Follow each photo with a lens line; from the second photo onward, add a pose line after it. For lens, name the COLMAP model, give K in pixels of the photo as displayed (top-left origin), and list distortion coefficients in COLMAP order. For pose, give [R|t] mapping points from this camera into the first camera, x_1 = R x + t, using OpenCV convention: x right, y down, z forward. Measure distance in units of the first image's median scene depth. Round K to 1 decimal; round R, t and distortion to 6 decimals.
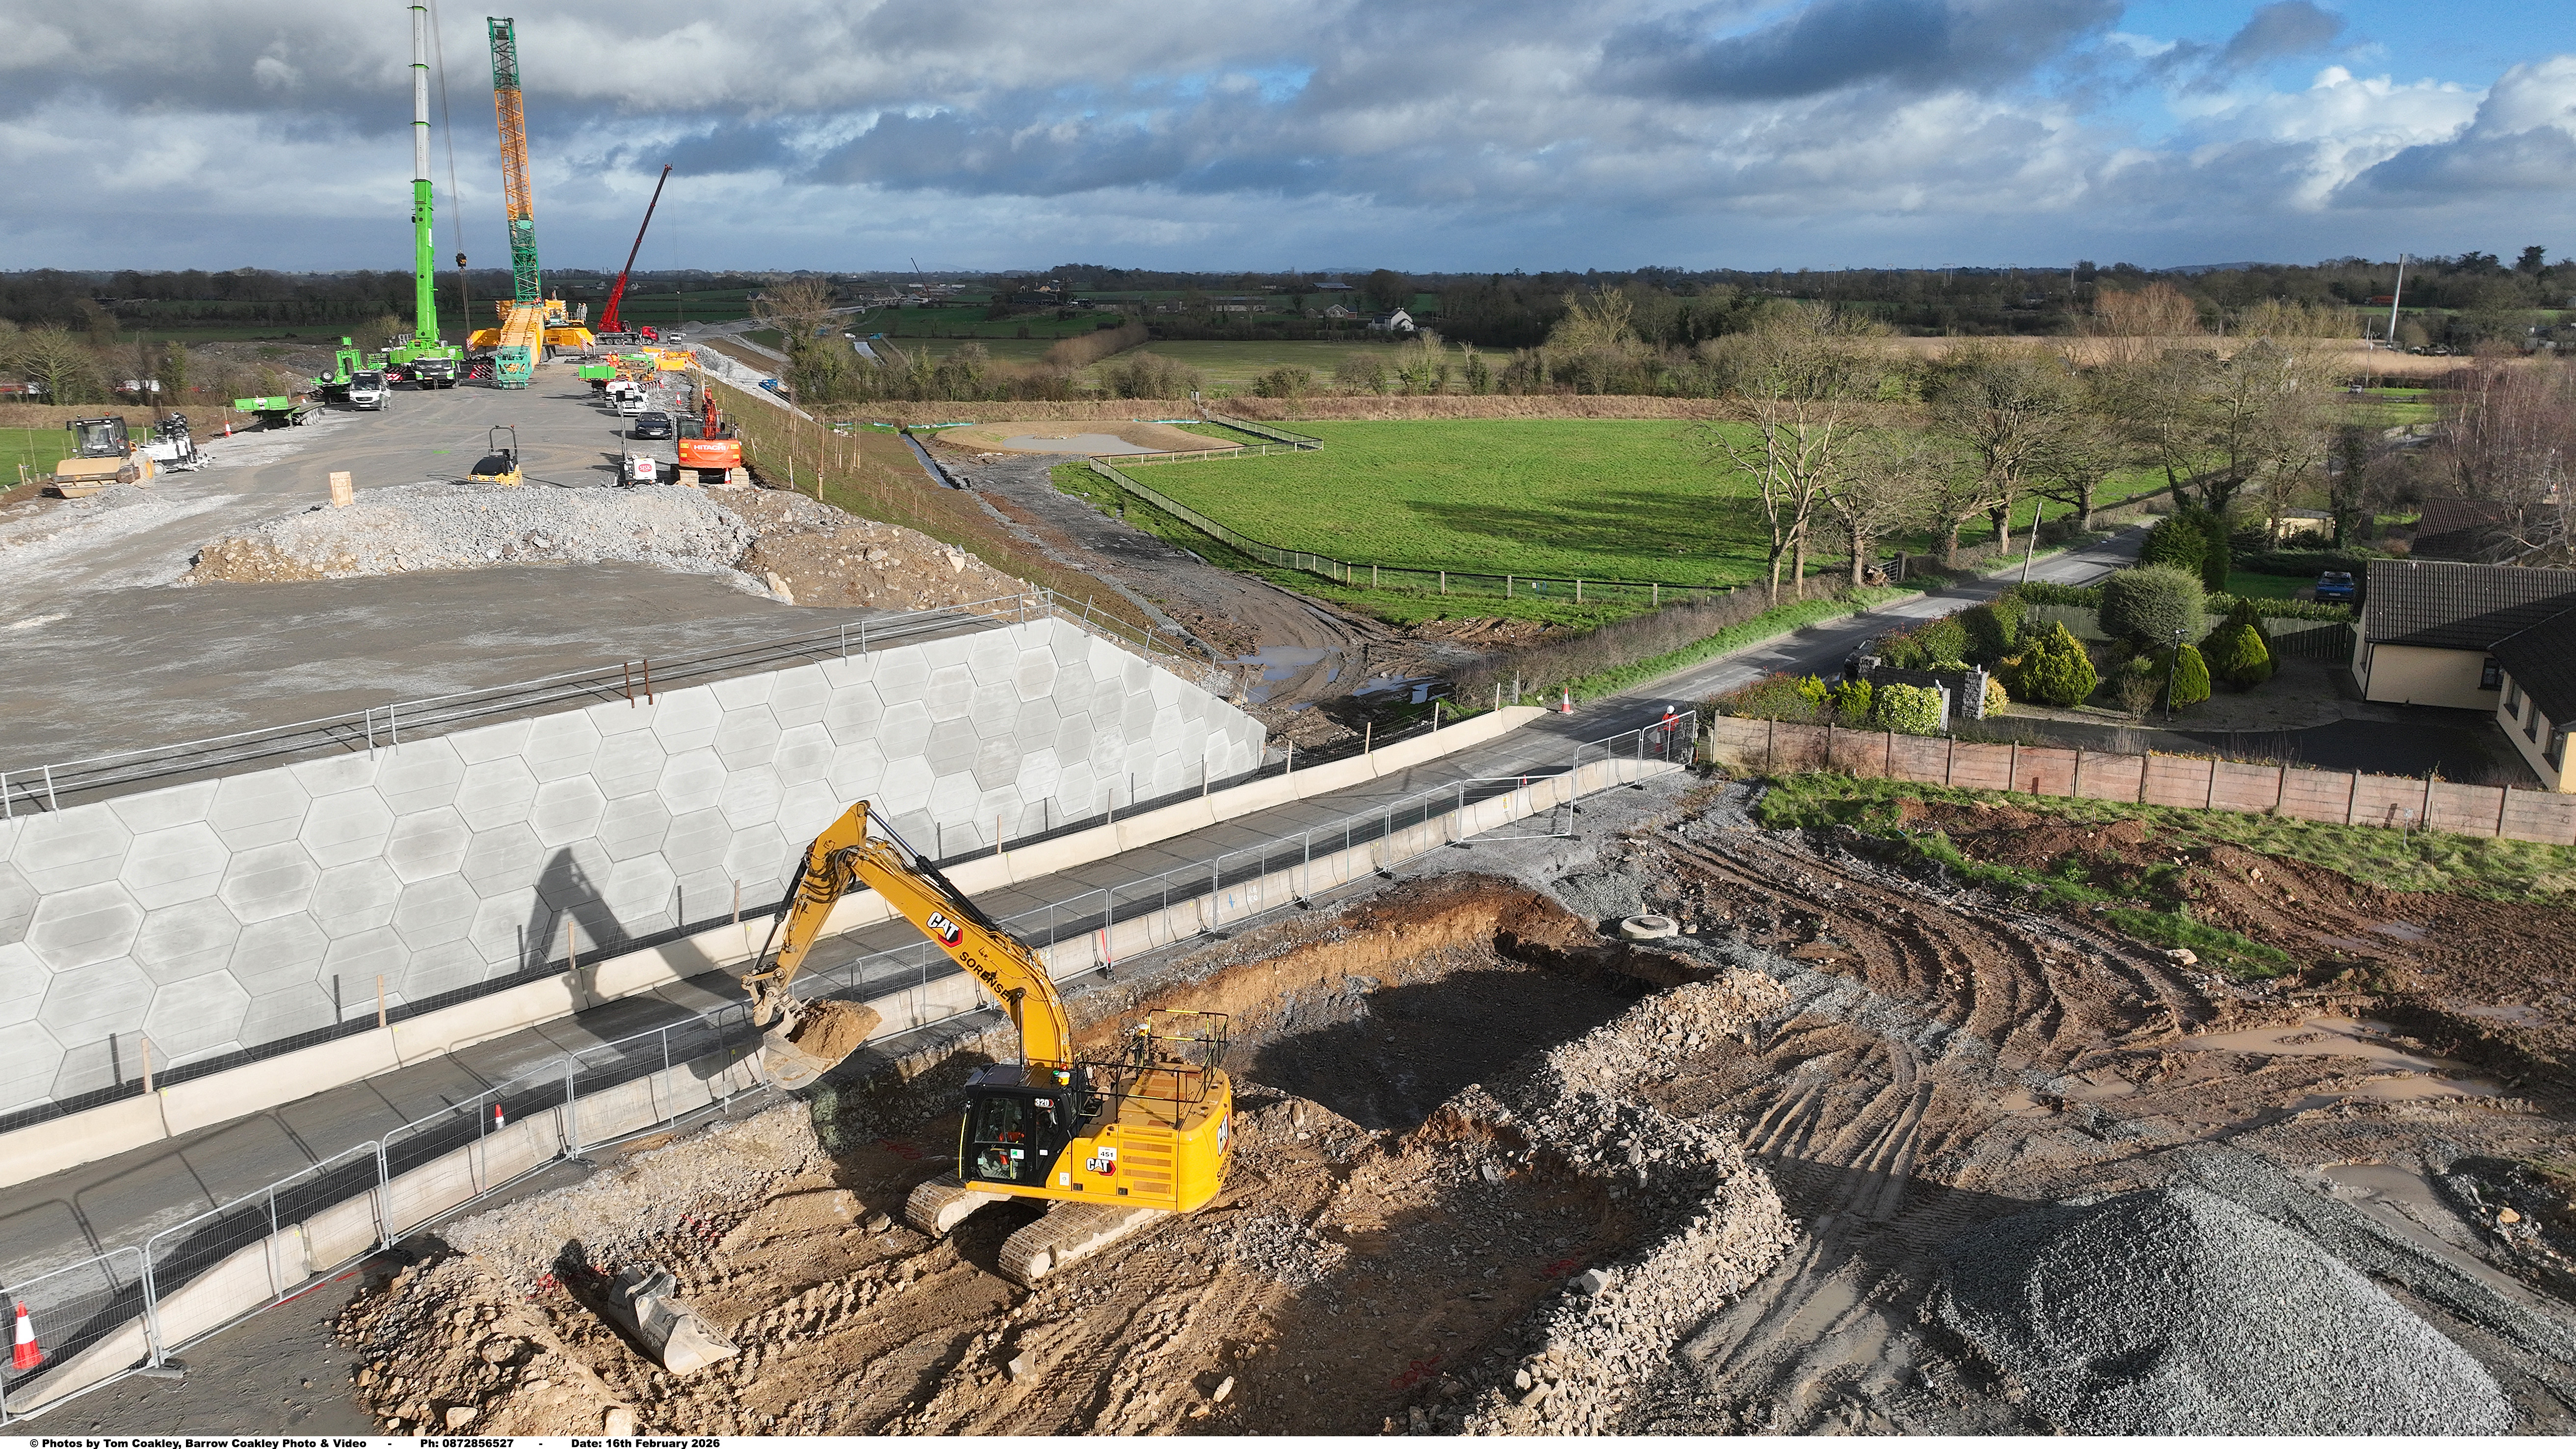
lens RADIAL K [[1814.3, 0, 1288.0], [0, 1814.3, 724.5], [0, 0, 1]] dist [0.004185, 0.002491]
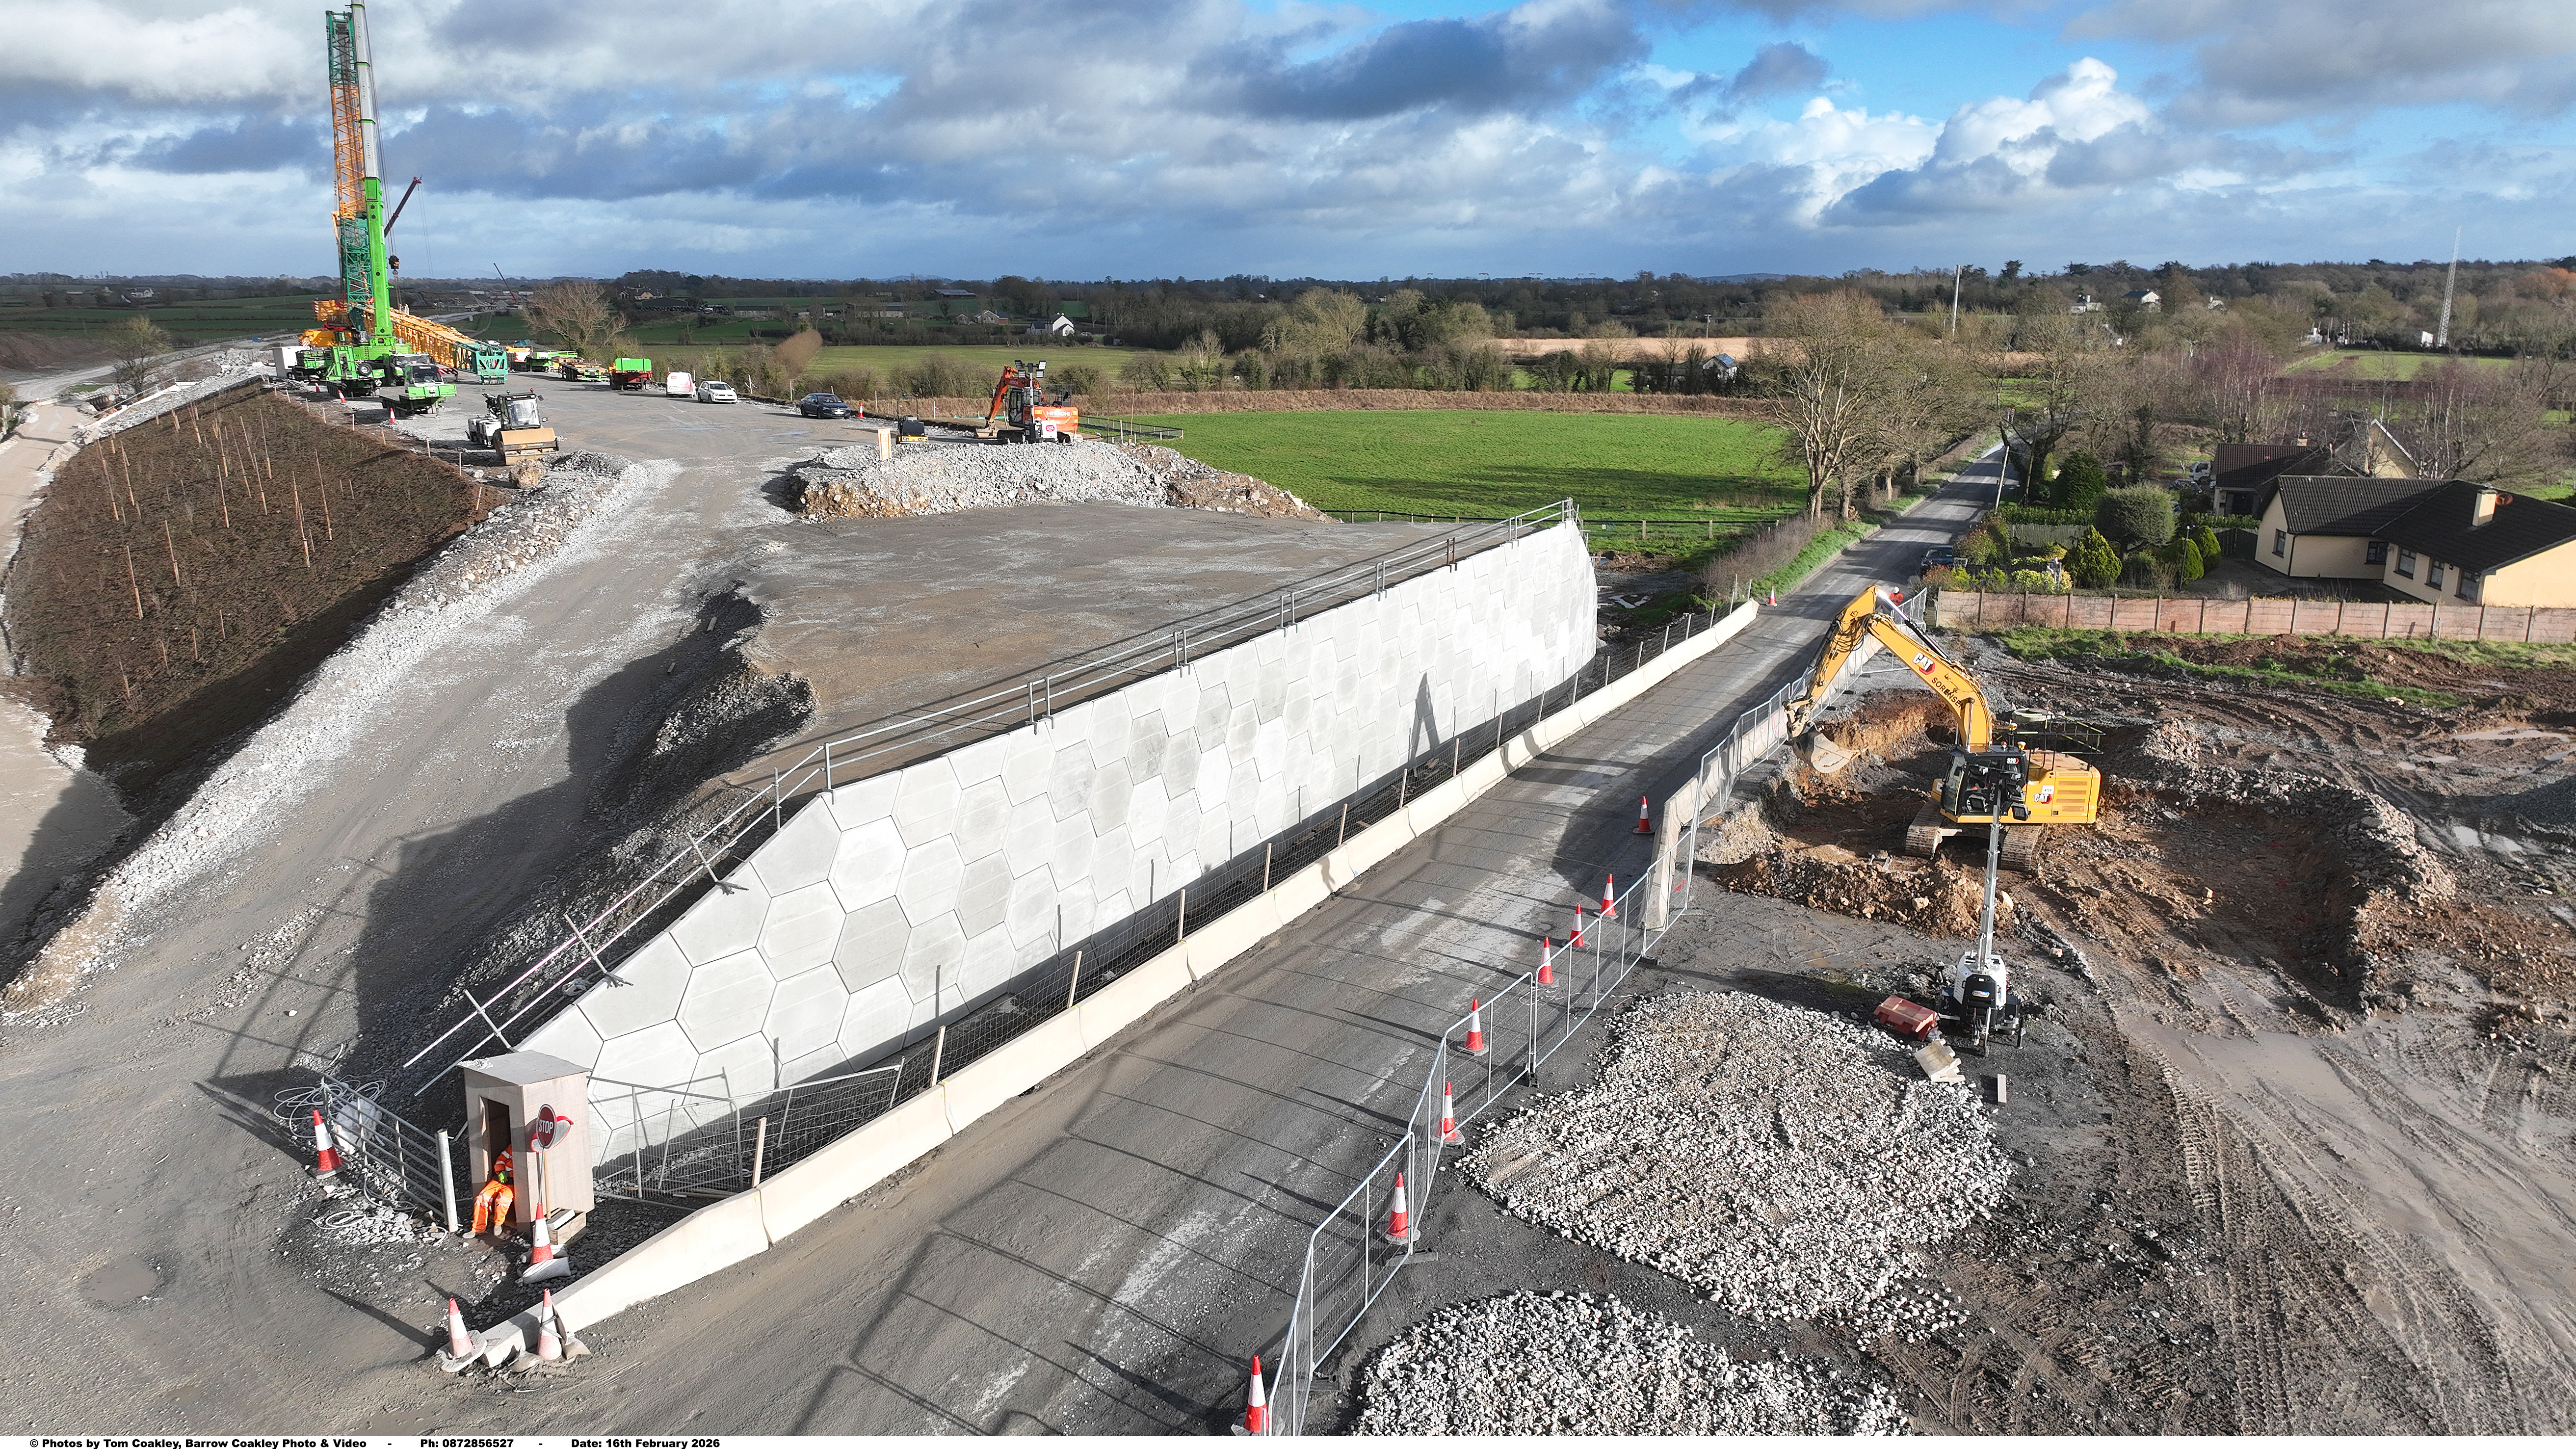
lens RADIAL K [[1827.0, 0, 1290.6], [0, 1827.0, 637.6], [0, 0, 1]] dist [0.008444, 0.000153]
pose [[0.973996, -0.040953, 0.222833, -0.686060], [0.052329, 0.997598, -0.045383, 0.083994], [-0.220439, 0.055864, 0.973800, -0.285526]]
